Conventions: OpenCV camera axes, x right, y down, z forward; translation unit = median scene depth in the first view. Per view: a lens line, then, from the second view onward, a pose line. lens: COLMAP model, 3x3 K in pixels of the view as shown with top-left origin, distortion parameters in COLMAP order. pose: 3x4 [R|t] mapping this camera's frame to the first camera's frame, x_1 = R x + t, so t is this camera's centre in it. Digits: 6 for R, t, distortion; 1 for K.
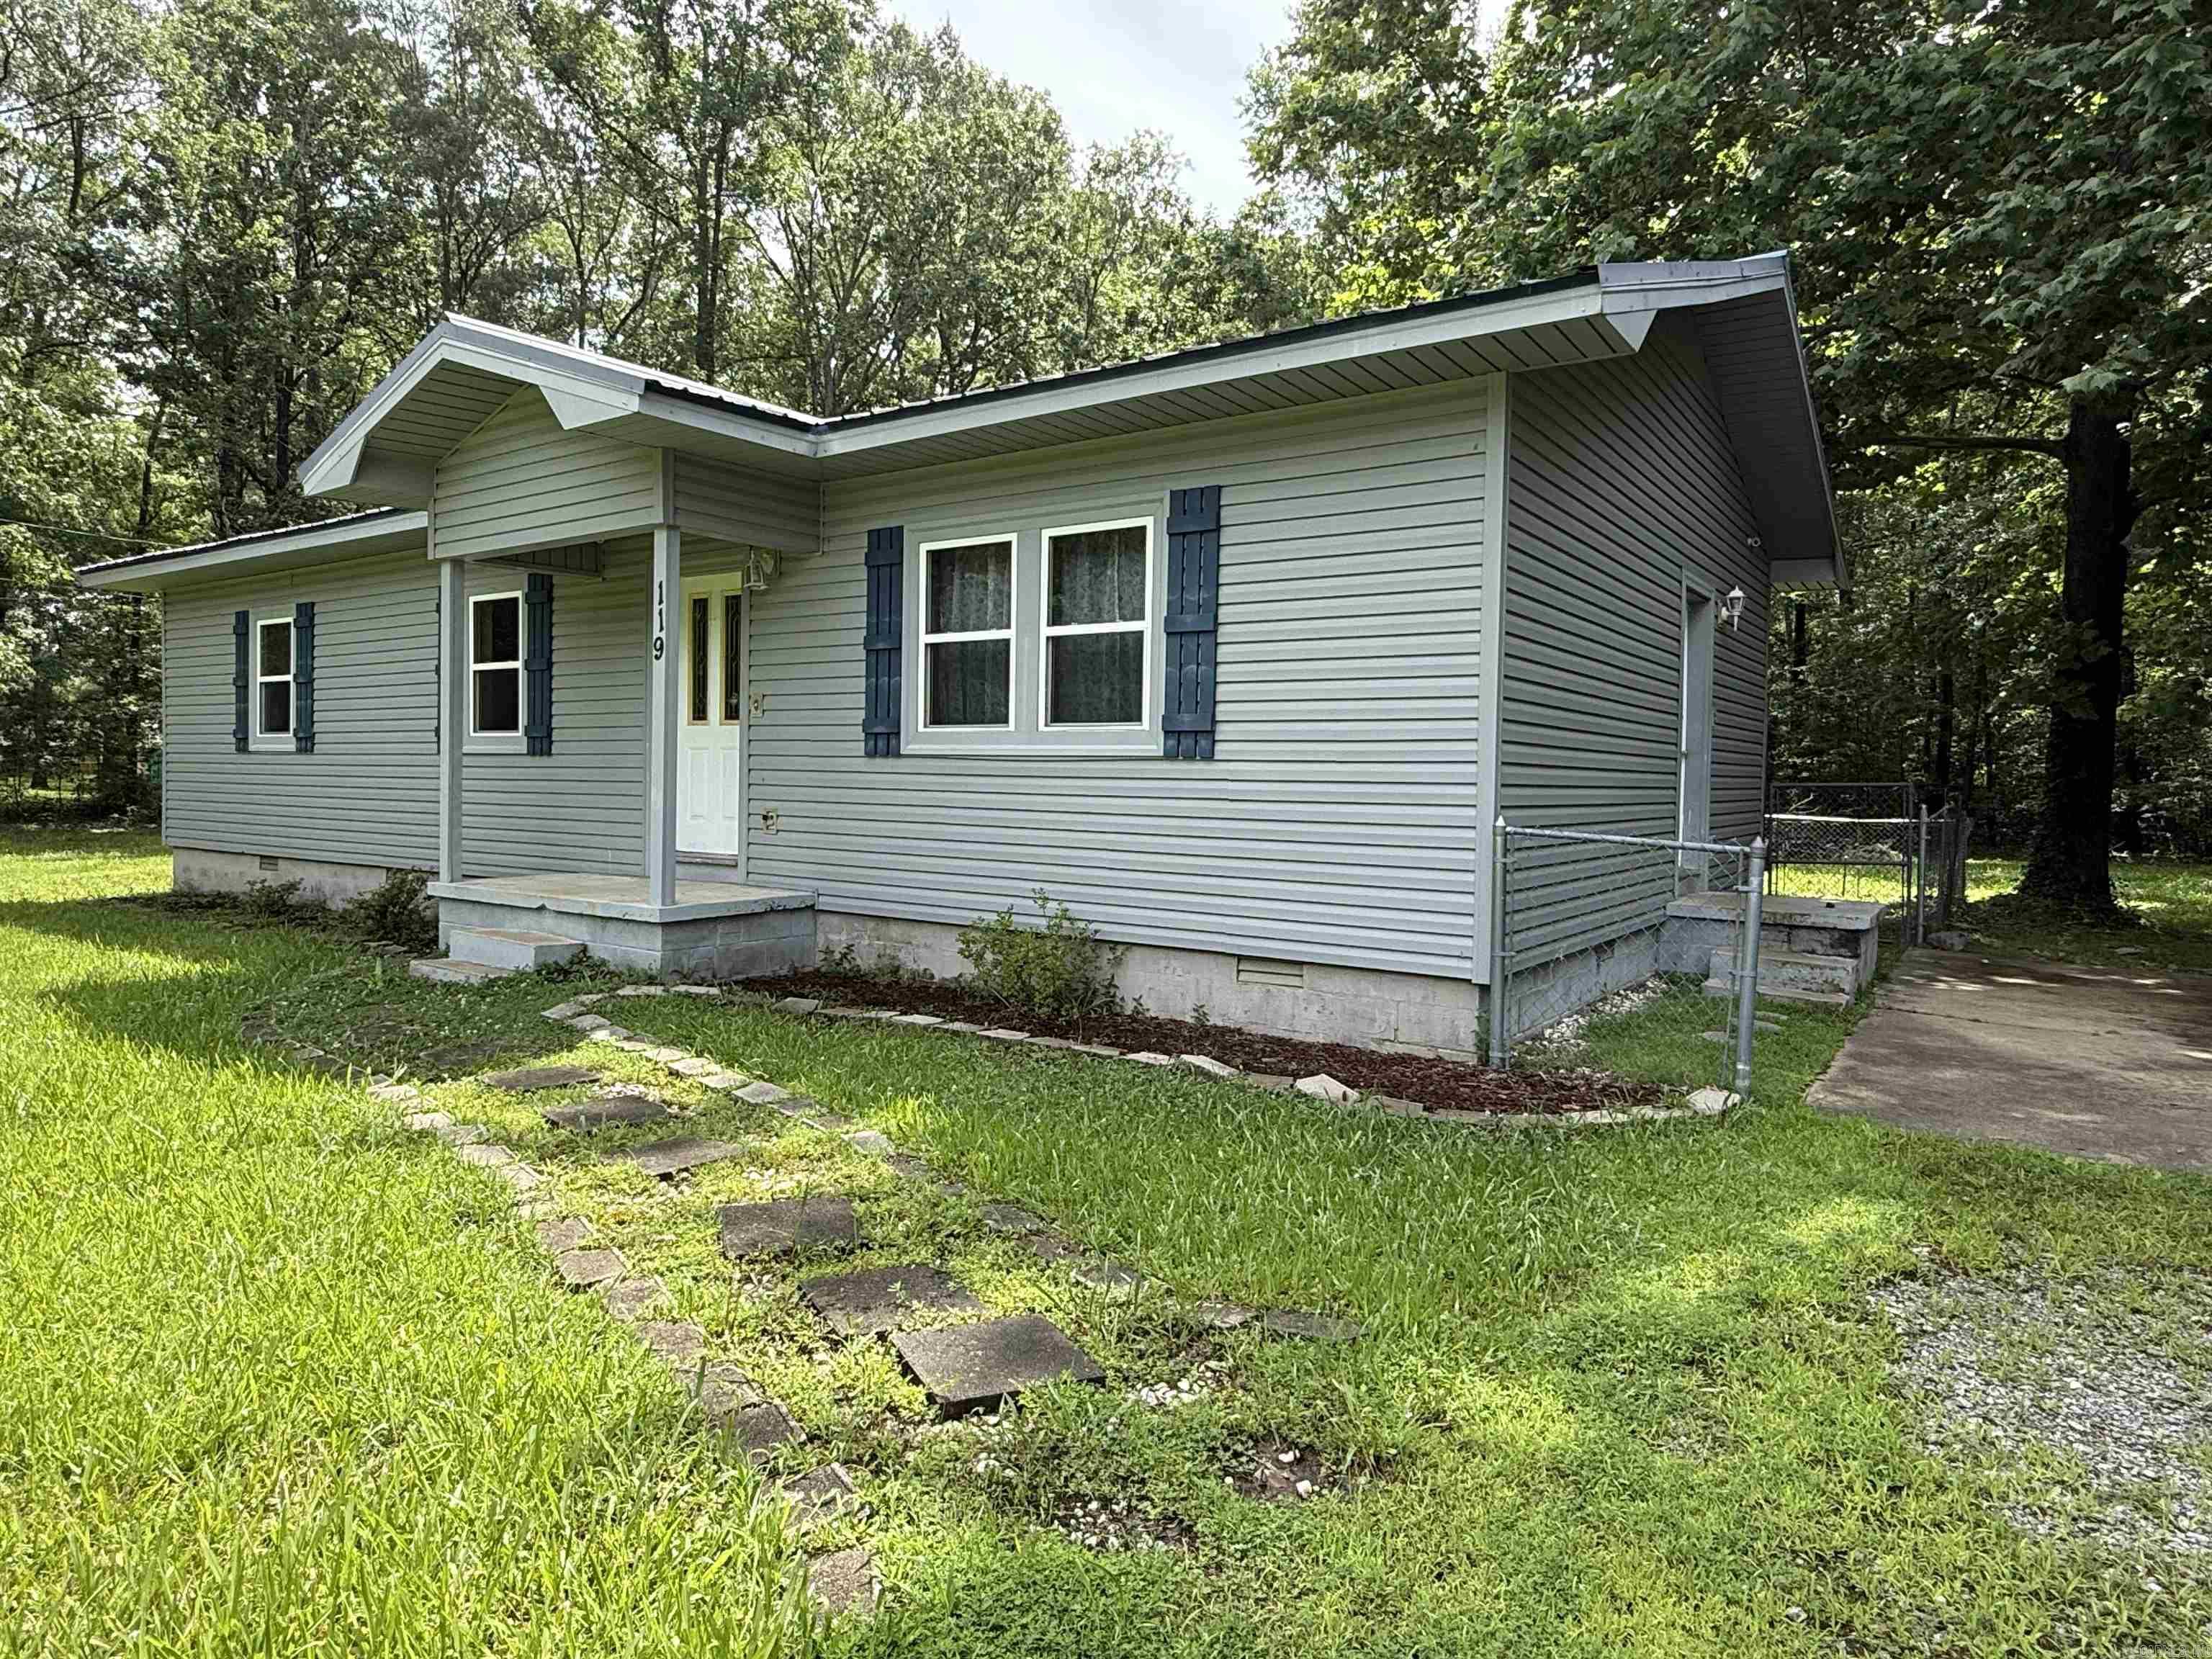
lens RADIAL K [[1336.3, 0, 1110.8], [0, 1336.3, 825.3], [0, 0, 1]] dist [0.009769, 0.002426]
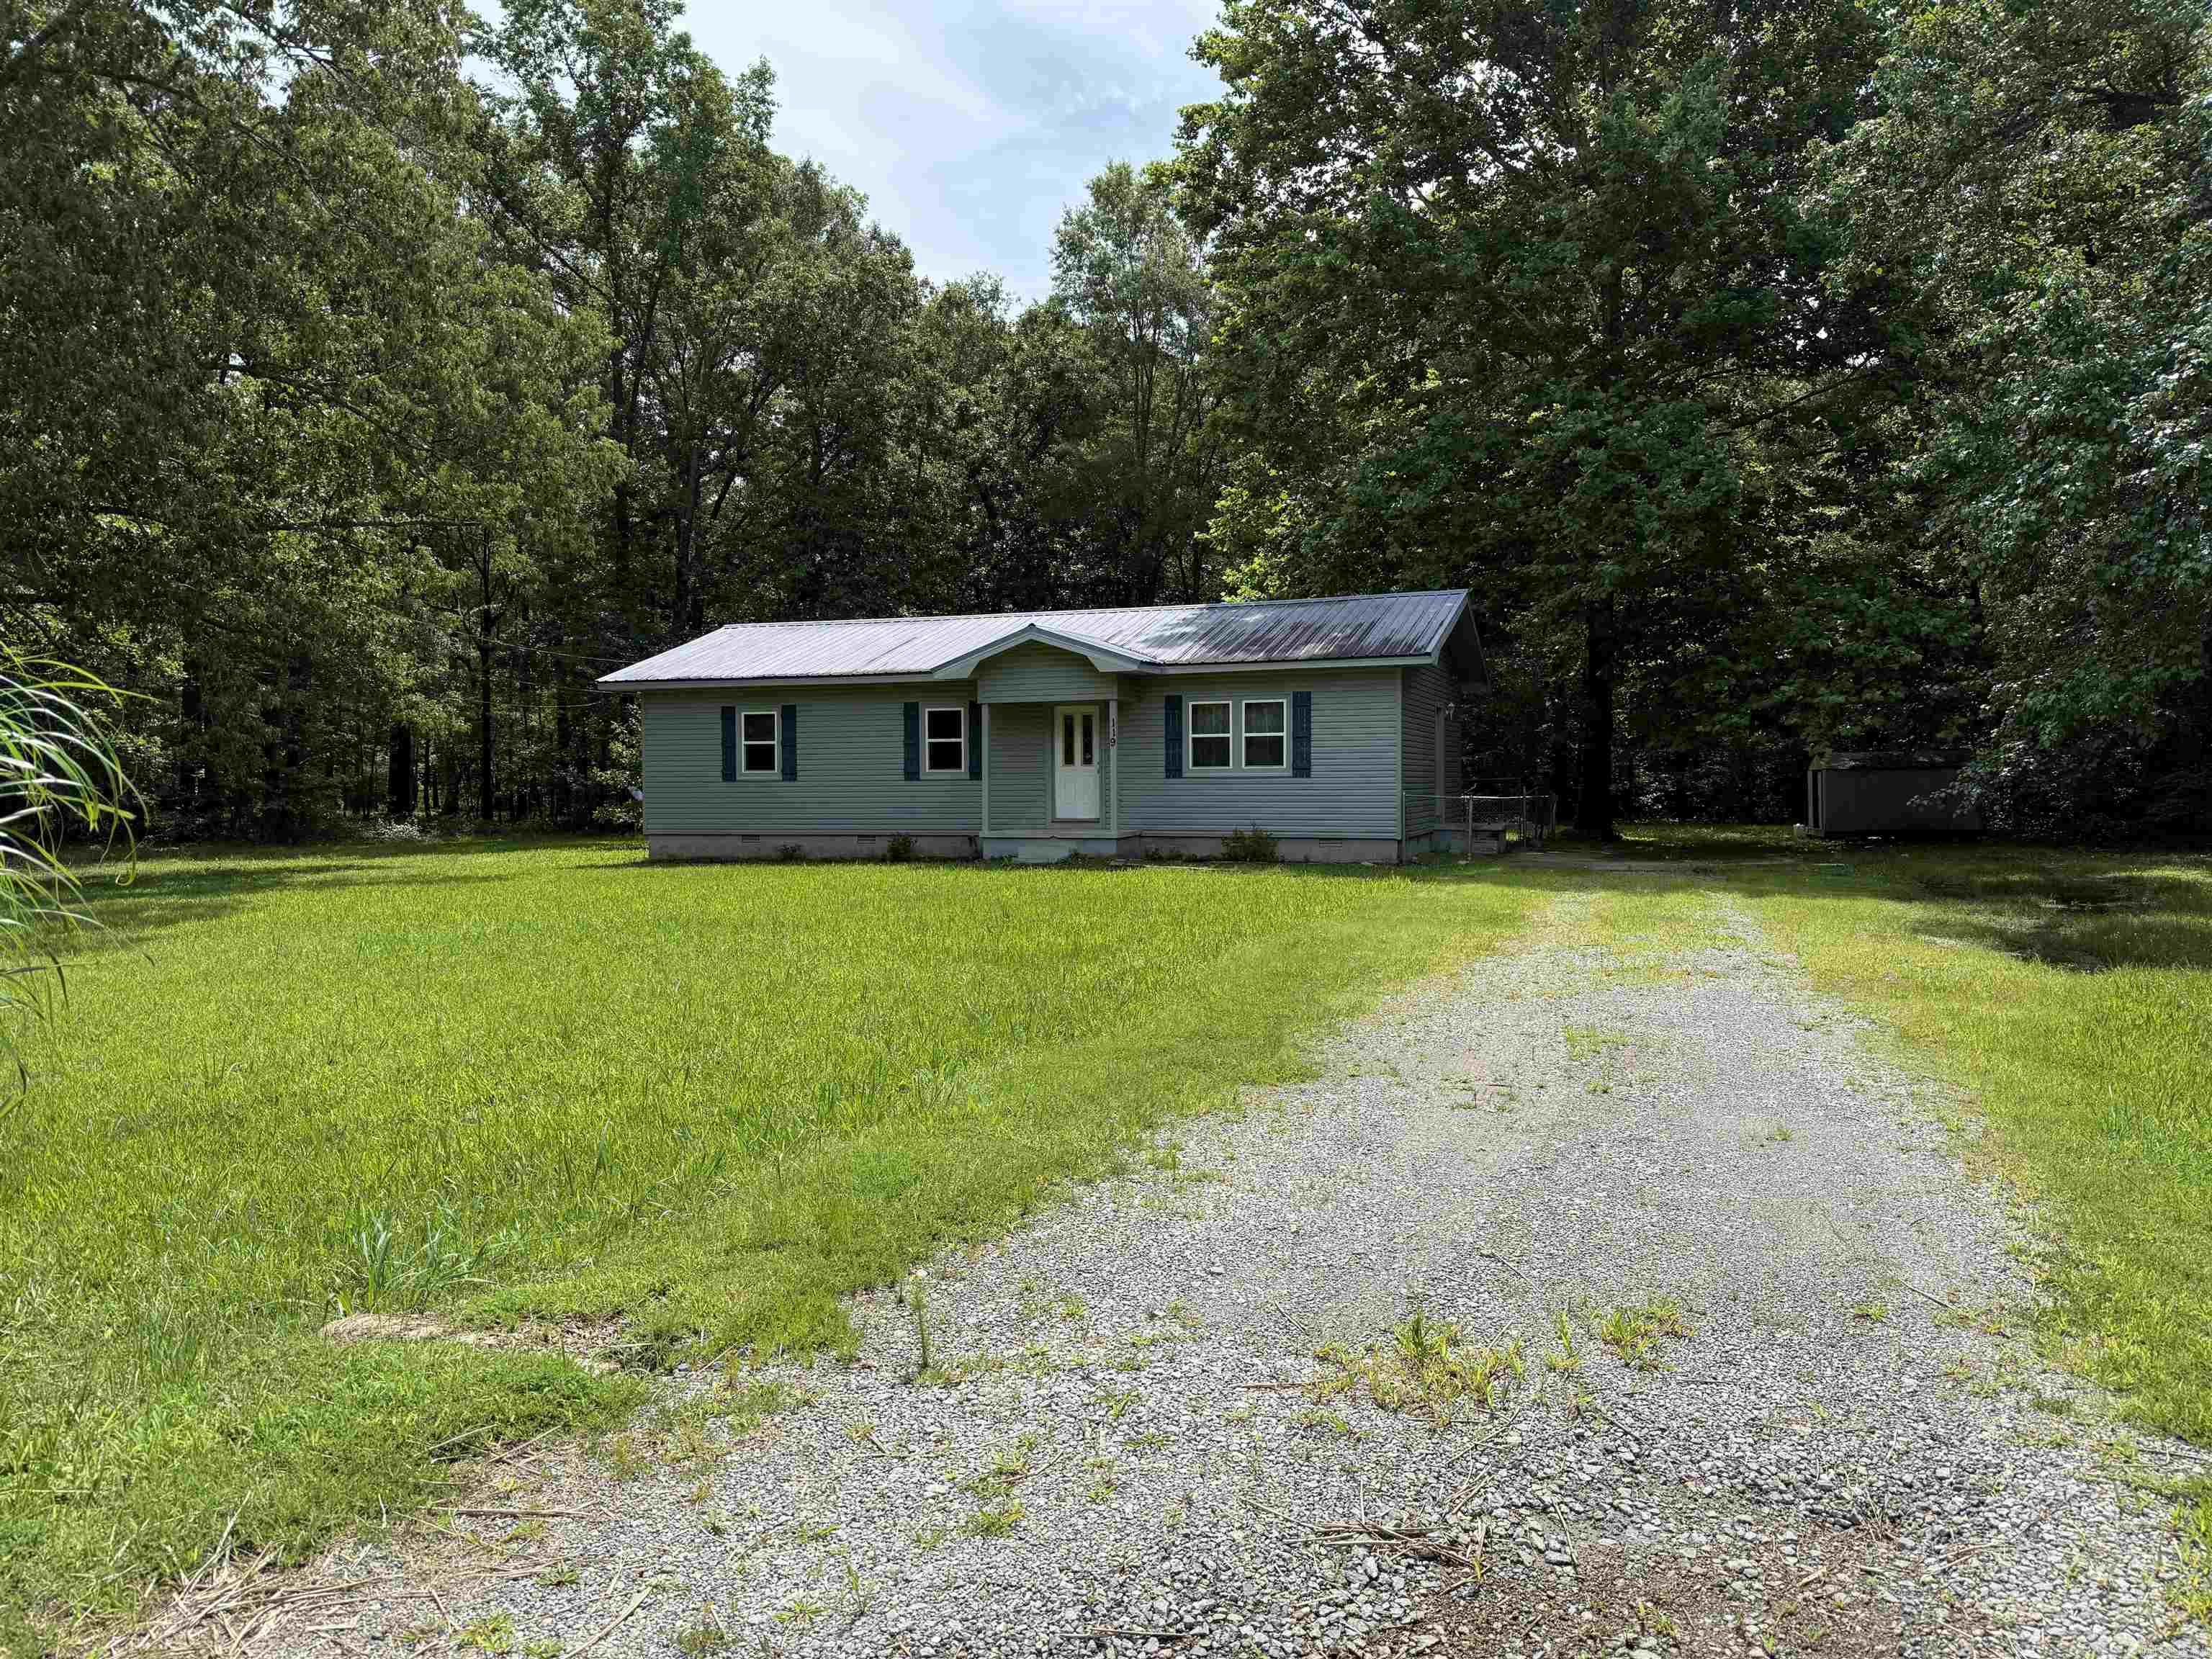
lens RADIAL K [[1545.9, 0, 1092.1], [0, 1545.9, 822.2], [0, 0, 1]] dist [0.069105, -0.092582]
pose [[0.969346, -0.031219, 0.243709, -1.168223], [0.032162, 0.999483, 0.000110, 0.036057], [-0.243586, 0.007731, 0.969848, -2.151934]]
